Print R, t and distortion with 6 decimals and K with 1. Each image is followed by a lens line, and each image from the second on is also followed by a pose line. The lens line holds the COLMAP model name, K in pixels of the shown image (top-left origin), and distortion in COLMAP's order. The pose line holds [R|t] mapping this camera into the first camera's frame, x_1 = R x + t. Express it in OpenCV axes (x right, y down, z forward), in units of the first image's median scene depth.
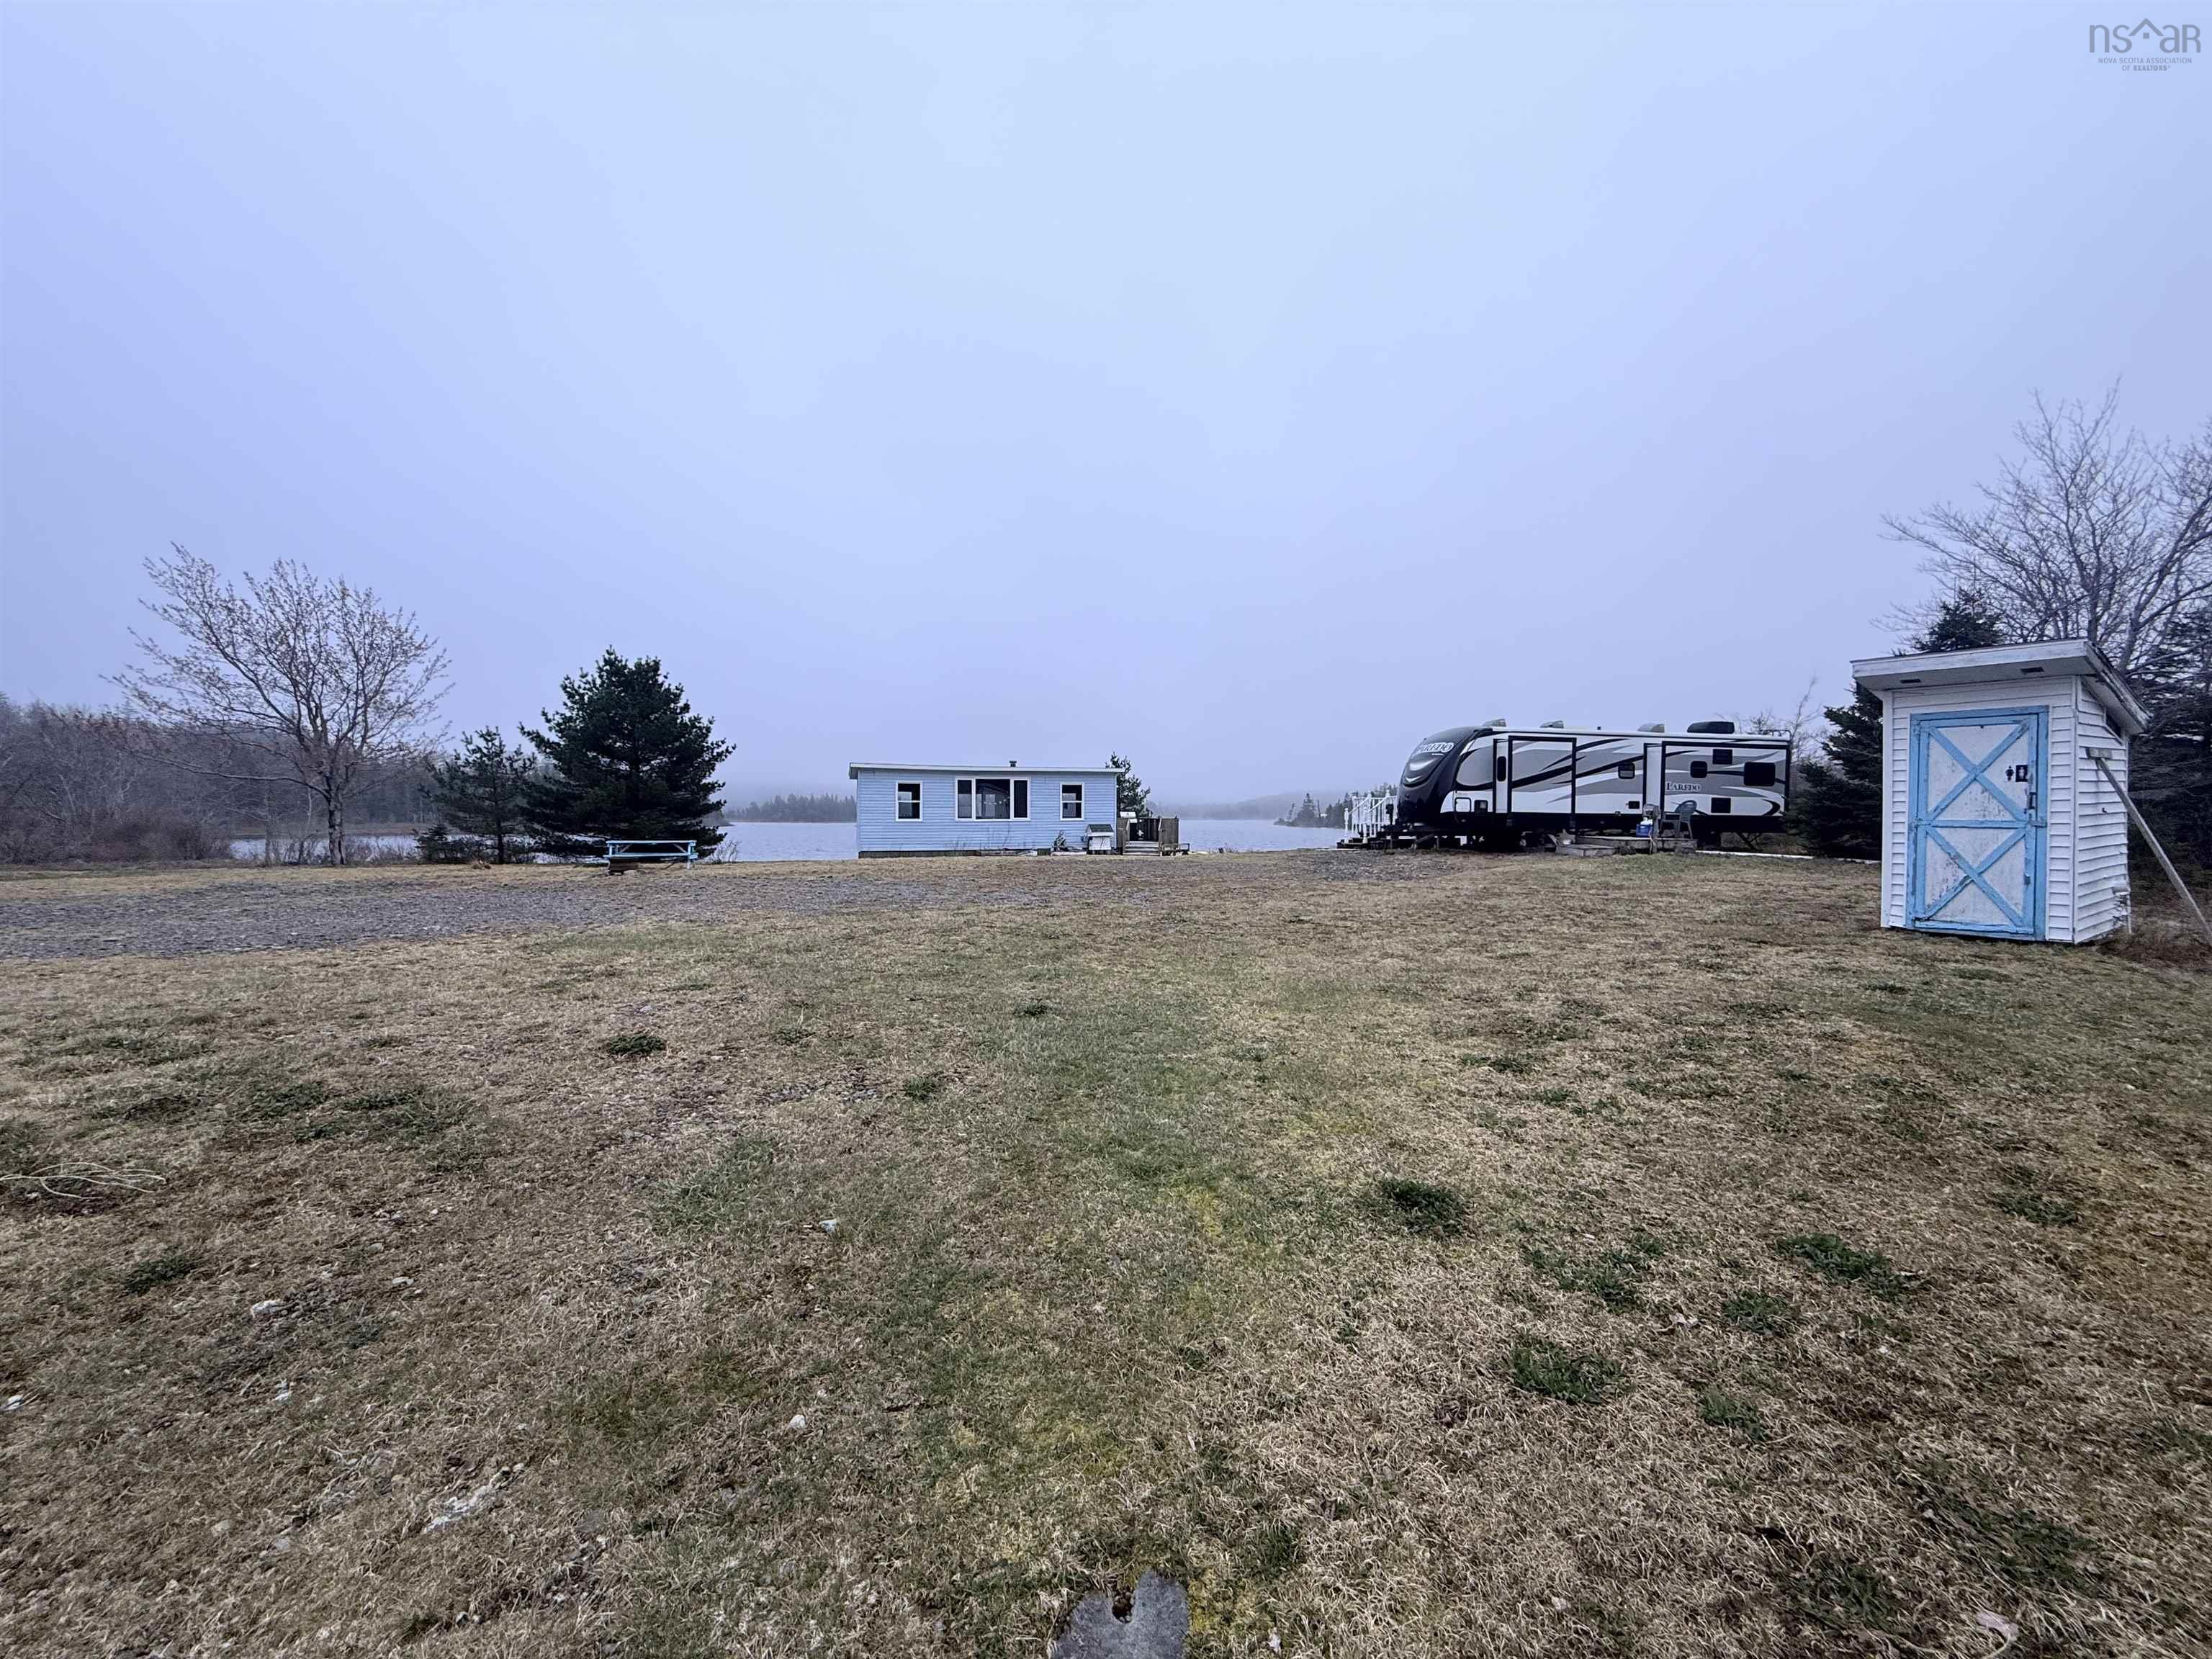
lens RADIAL K [[877.1, 0, 1095.0], [0, 877.1, 827.6], [0, 0, 1]] dist [0.000907, -0.000372]
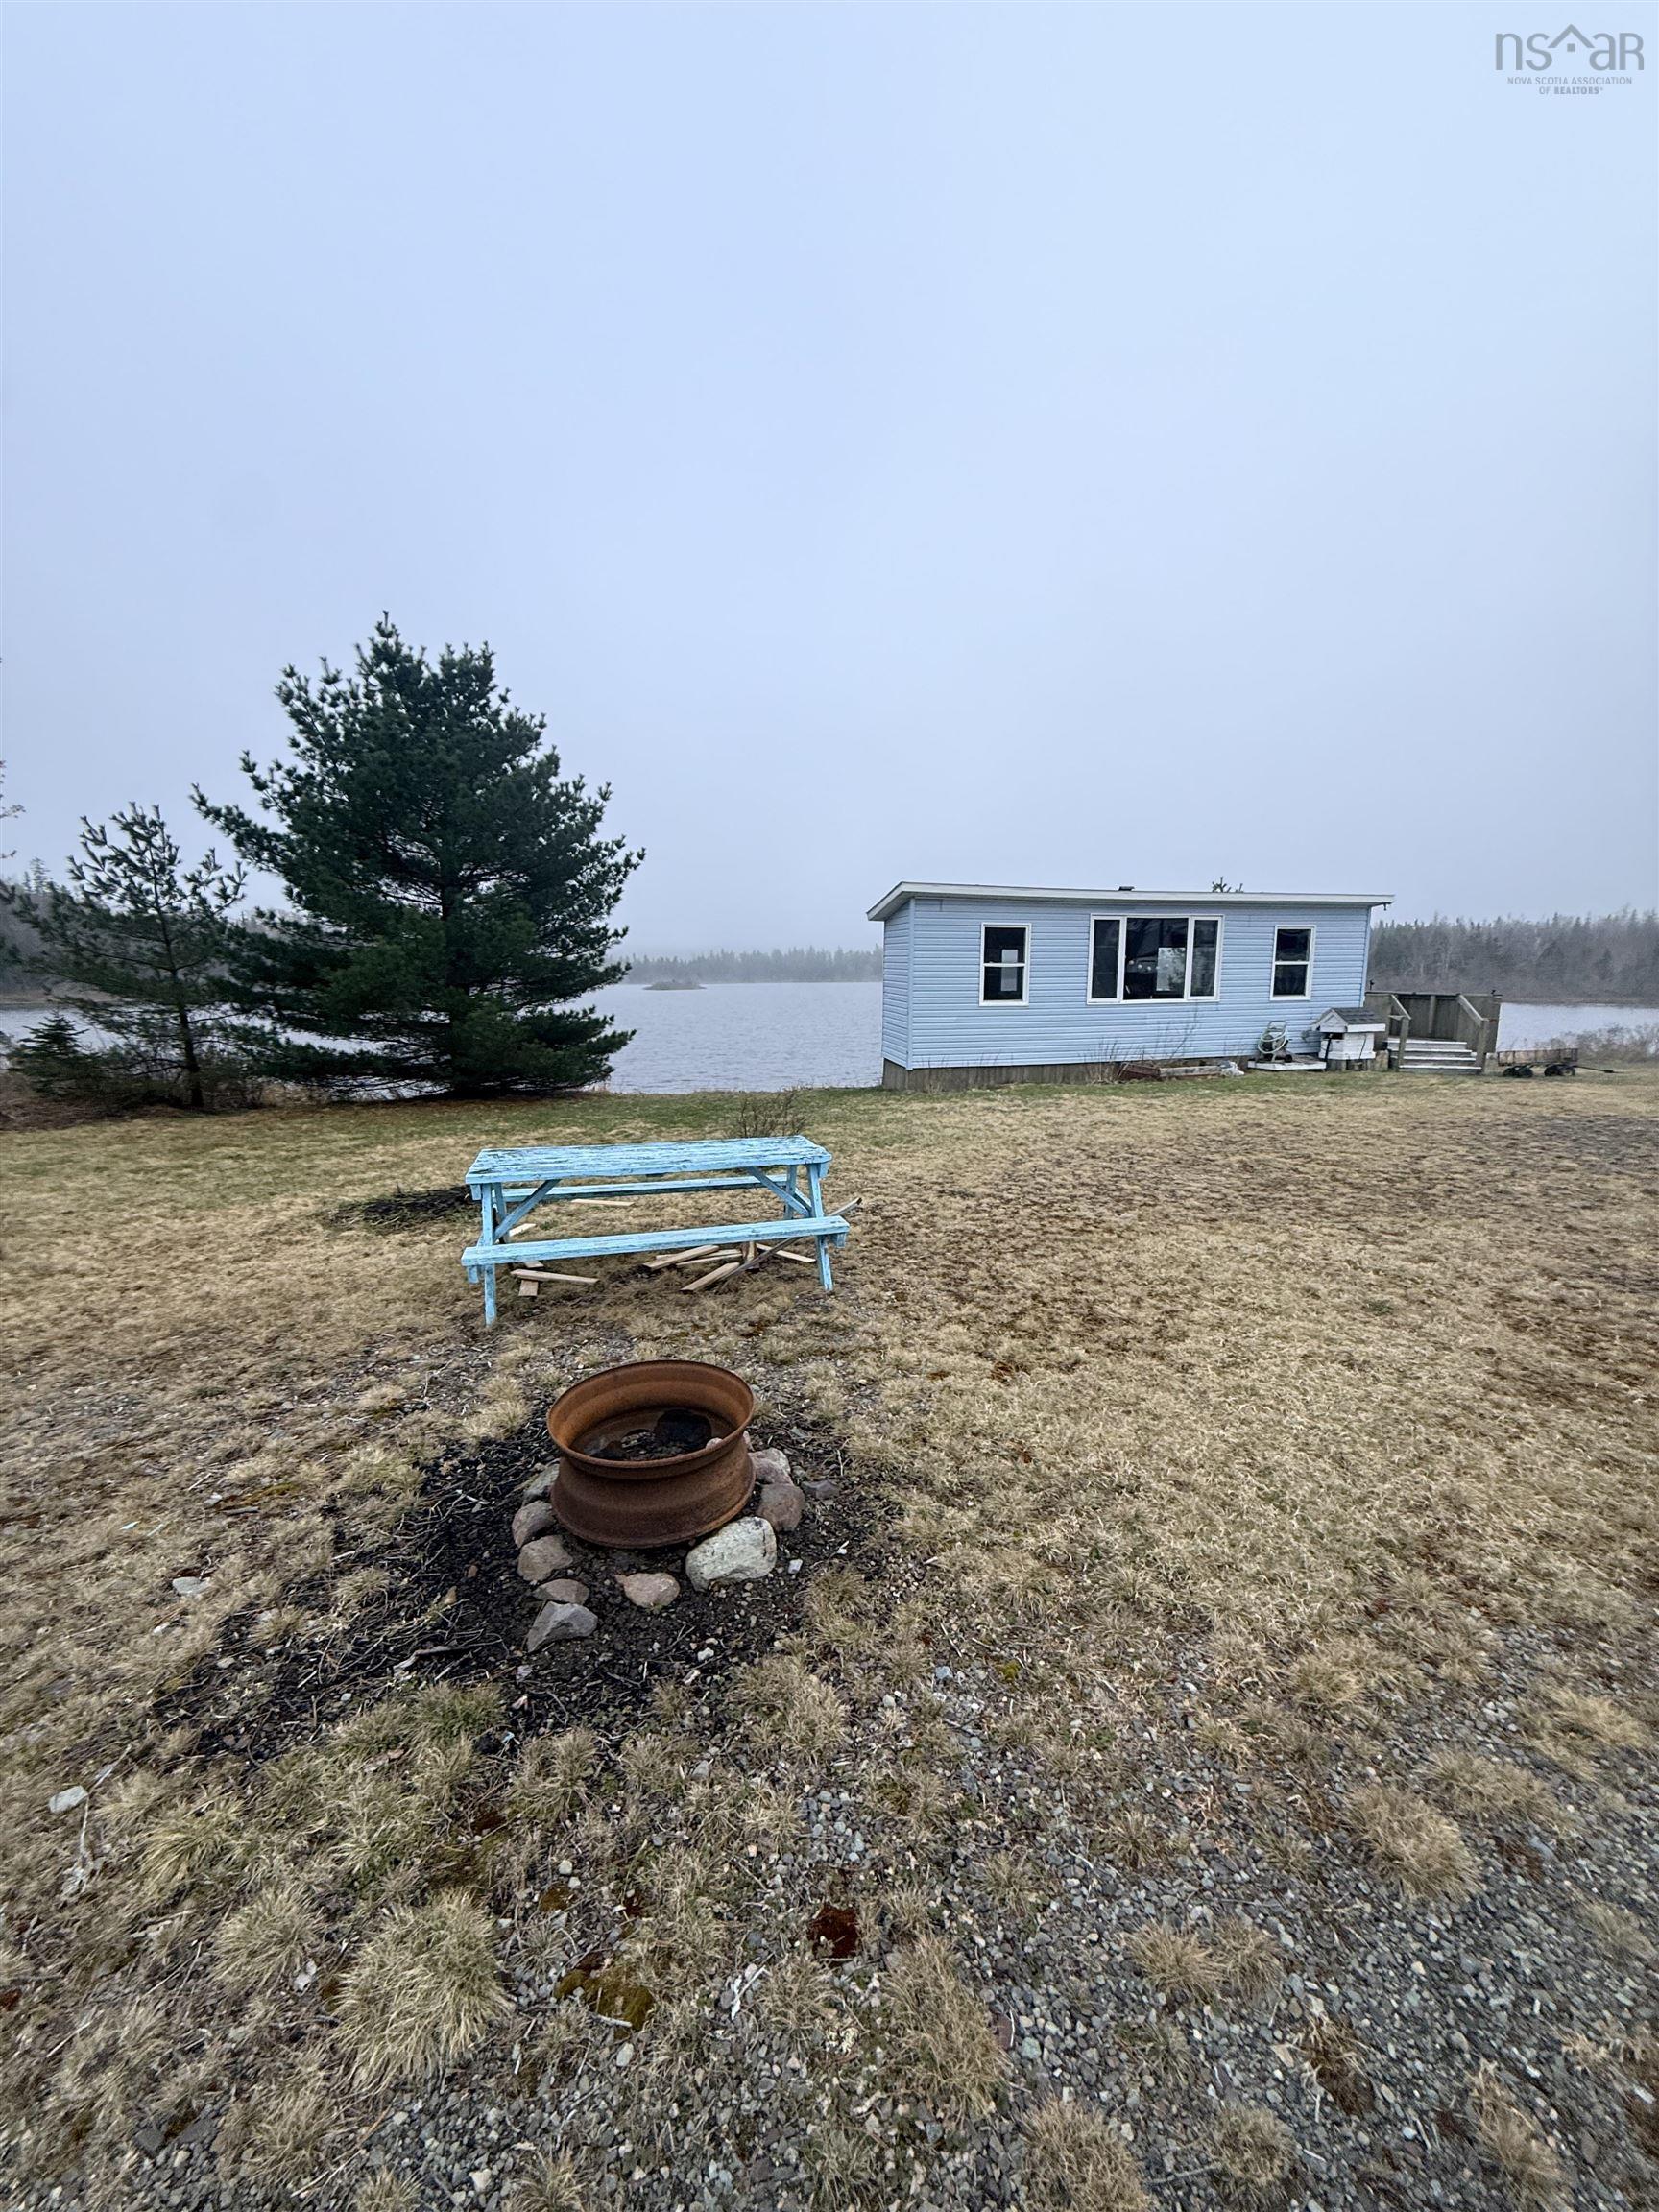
lens RADIAL K [[877.1, 0, 816.5], [0, 877.1, 1093.8], [0, 0, 1]] dist [0.000907, -0.000372]
pose [[0.998986, 0.000906, -0.045022, -0.302184], [0.004334, 0.993223, 0.116143, -0.016132], [0.044823, -0.116220, 0.992212, 0.520604]]
